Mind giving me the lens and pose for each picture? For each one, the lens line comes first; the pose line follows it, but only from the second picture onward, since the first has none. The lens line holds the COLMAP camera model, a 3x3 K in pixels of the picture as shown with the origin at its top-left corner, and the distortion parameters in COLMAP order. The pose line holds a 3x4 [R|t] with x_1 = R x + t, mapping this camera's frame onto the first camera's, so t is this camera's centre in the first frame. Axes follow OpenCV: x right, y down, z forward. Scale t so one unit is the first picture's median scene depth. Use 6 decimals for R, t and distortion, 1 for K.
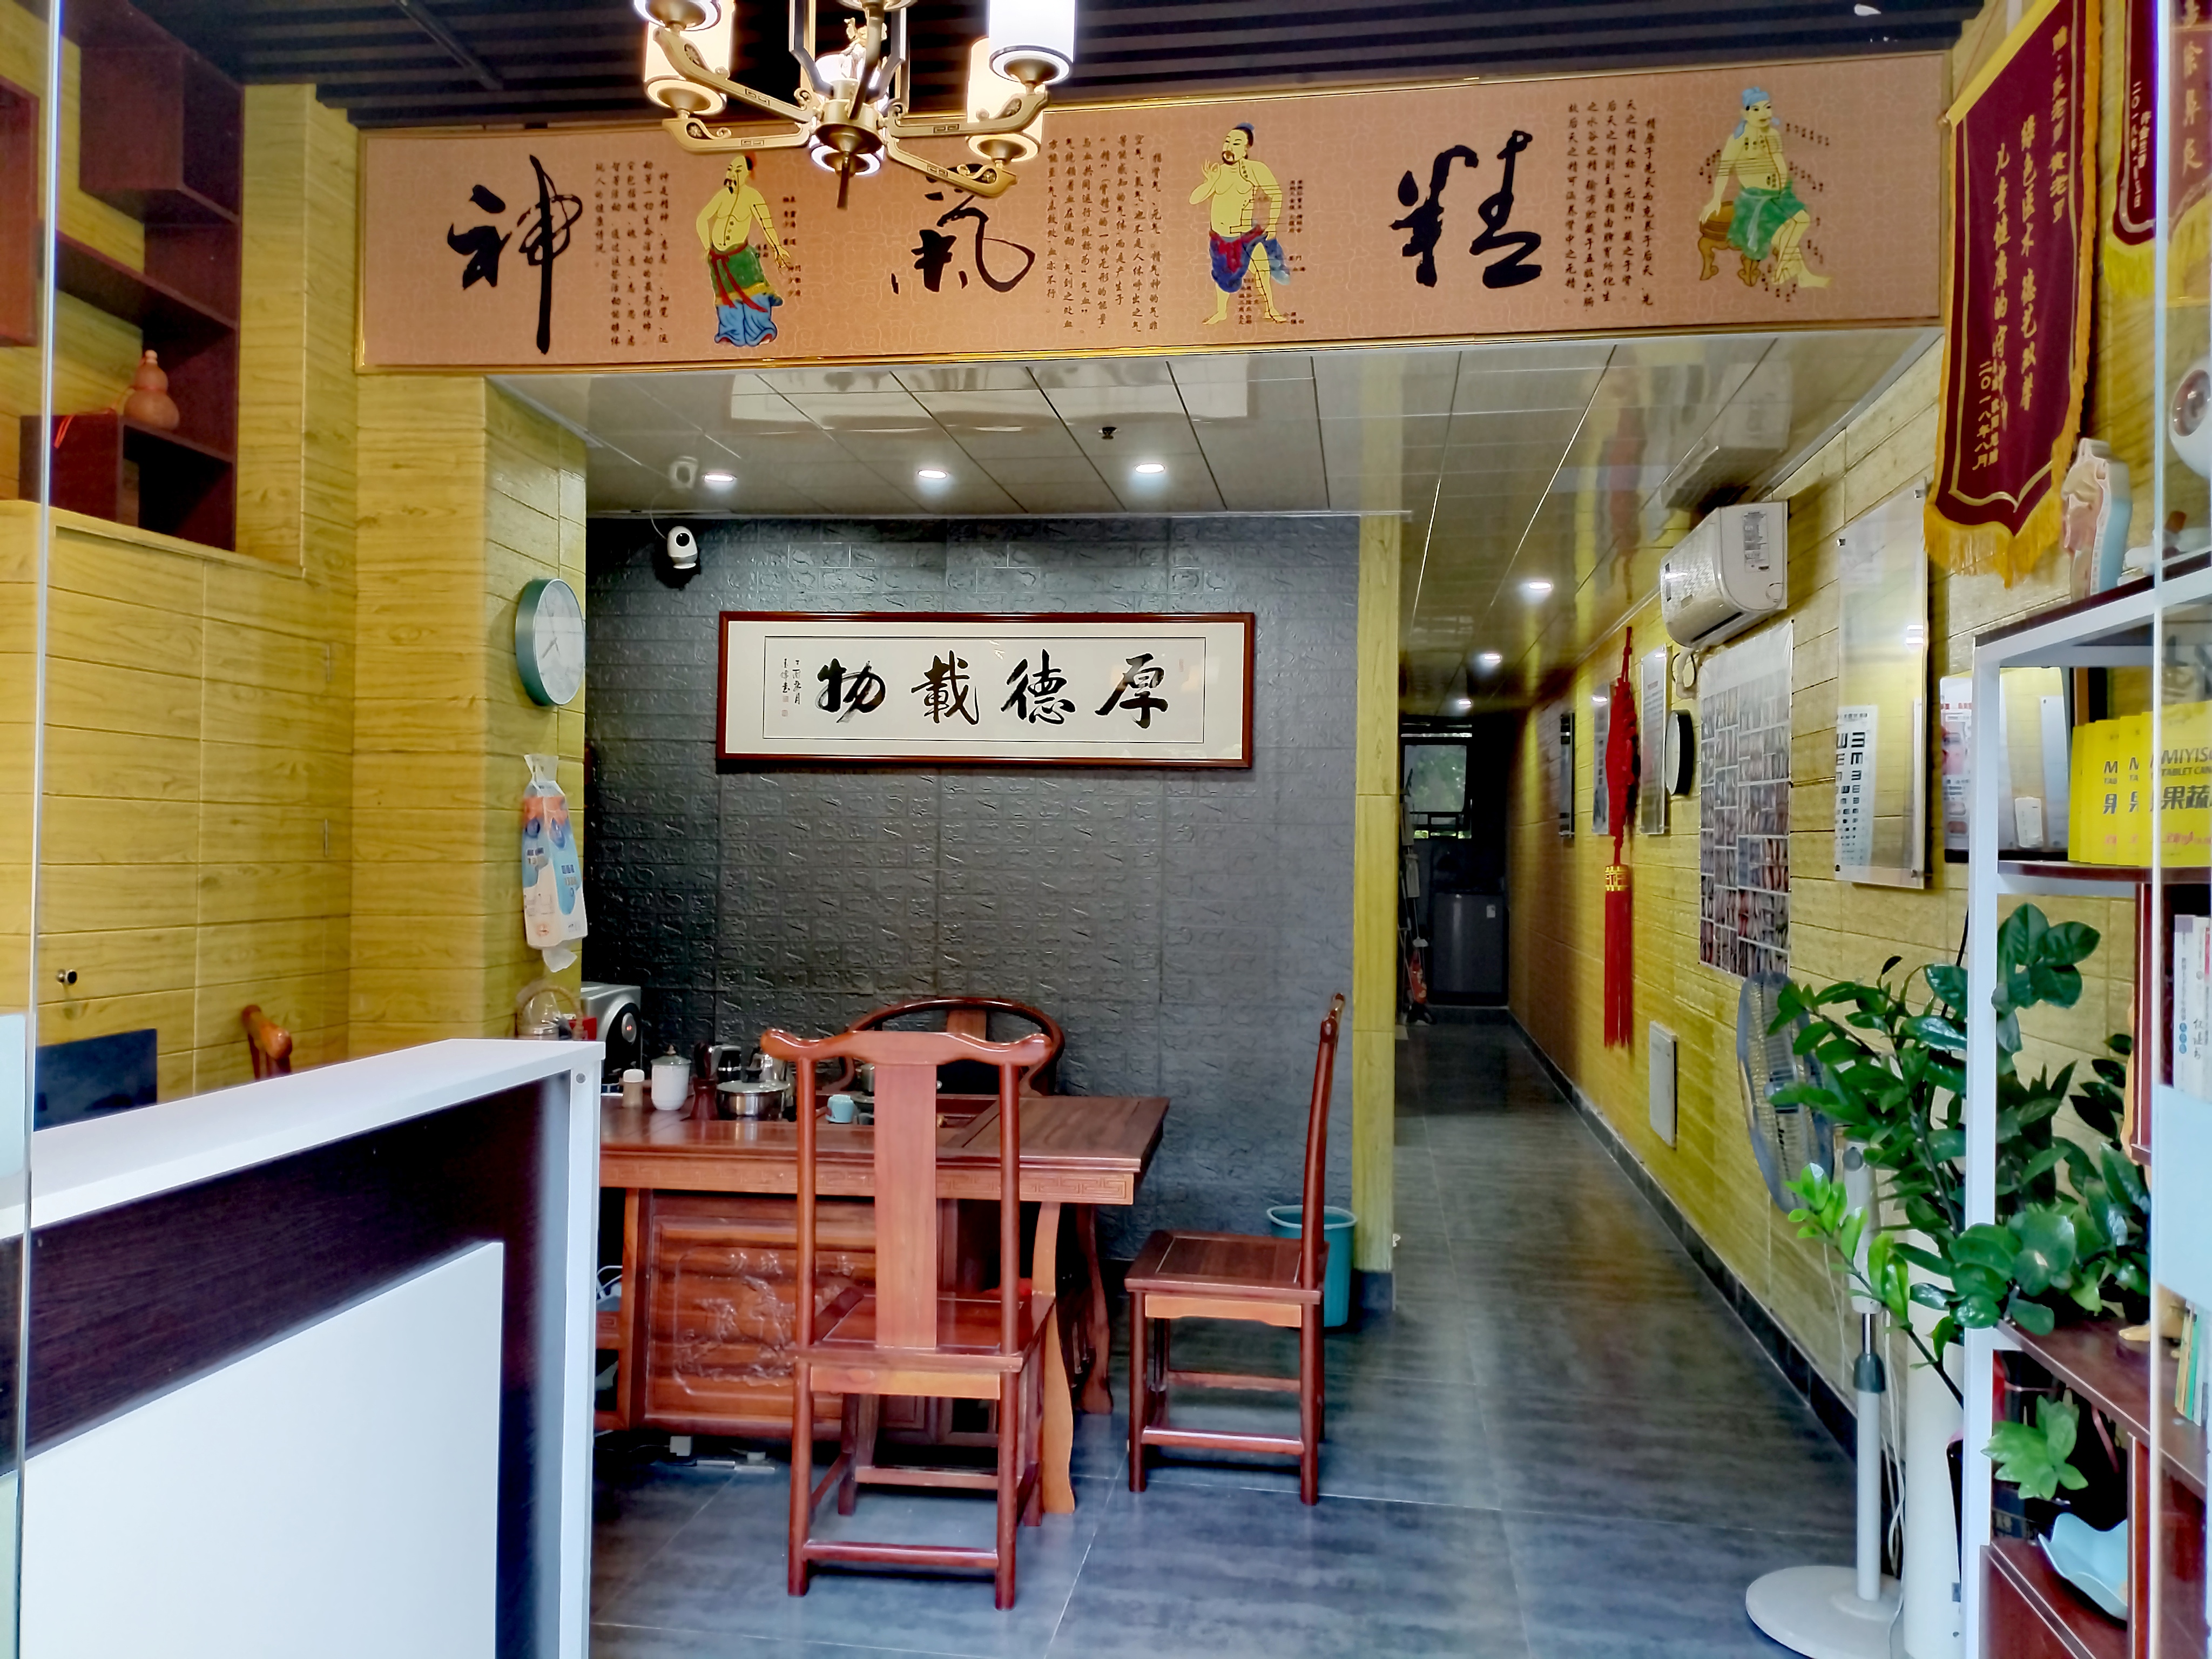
lens RADIAL K [[1640.5, 0, 1106.5], [0, 1640.5, 821.6], [0, 0, 1]] dist [0.098768, -0.119355]
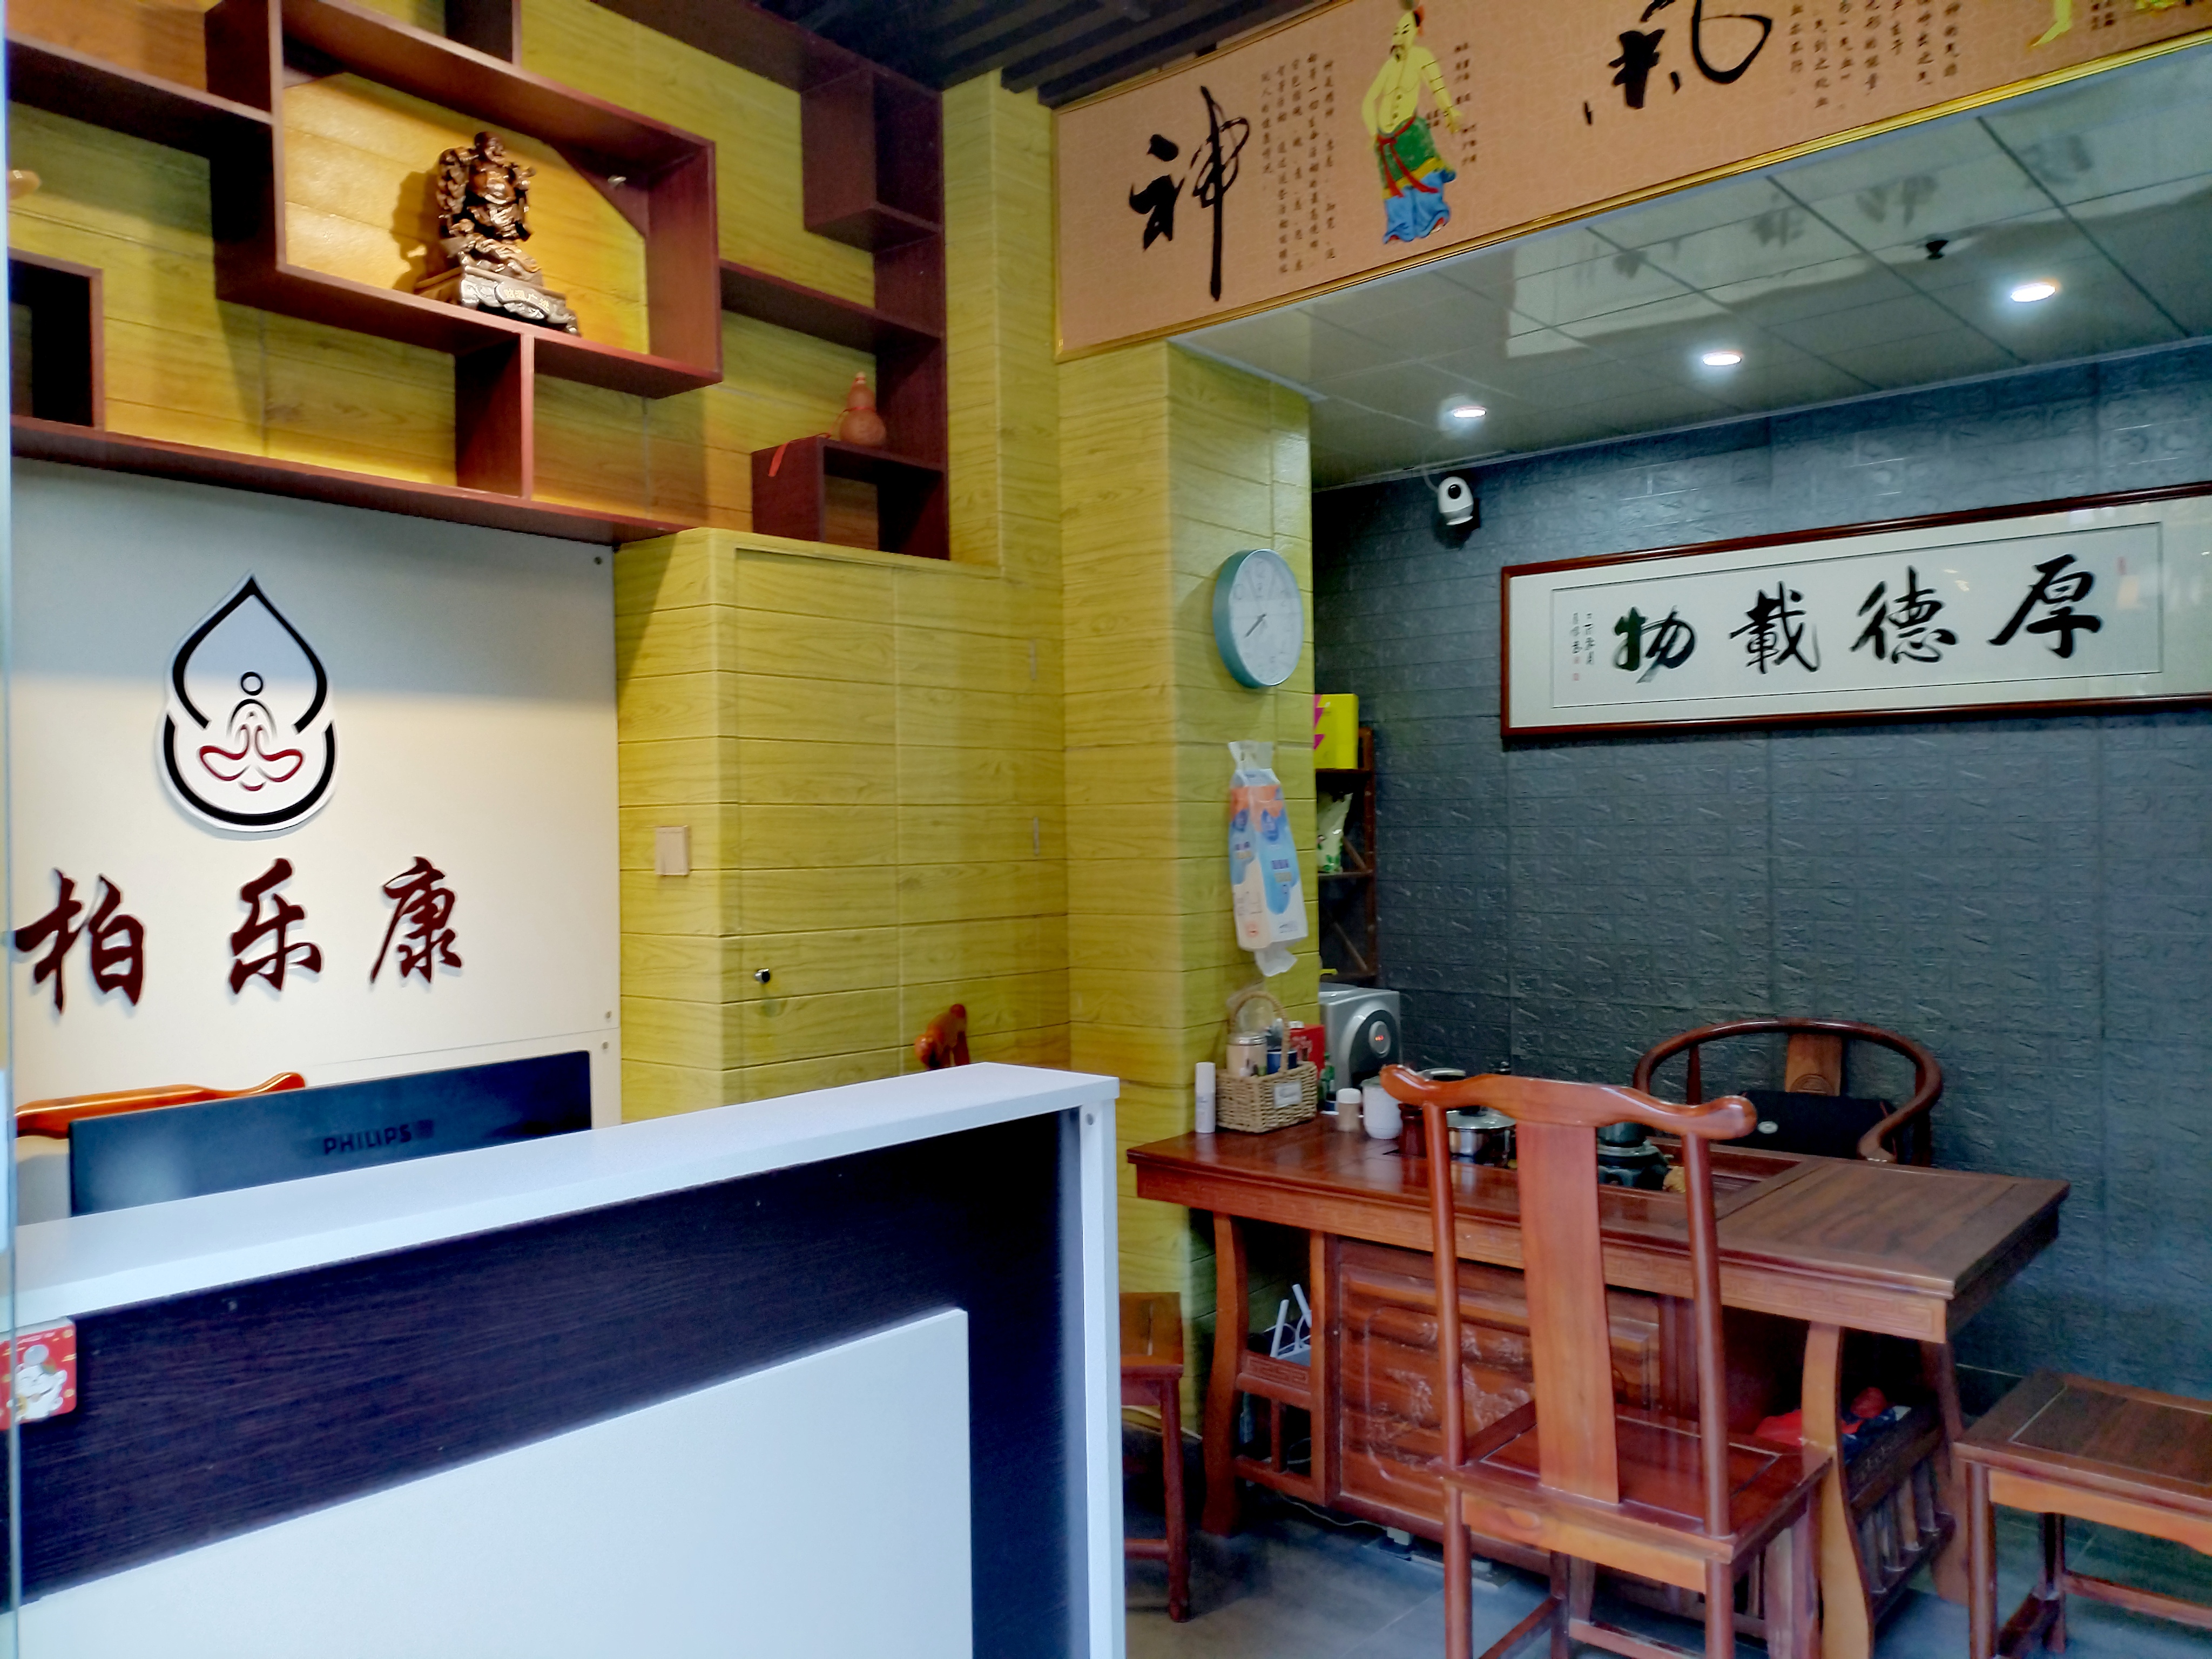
lens RADIAL K [[1640.5, 0, 1106.5], [0, 1640.5, 821.6], [0, 0, 1]] dist [0.098768, -0.119355]
pose [[0.831515, -0.026301, -0.554879, 0.108060], [0.032101, 0.999484, 0.000729, 0.001461], [0.554574, -0.018418, 0.831930, 0.205685]]
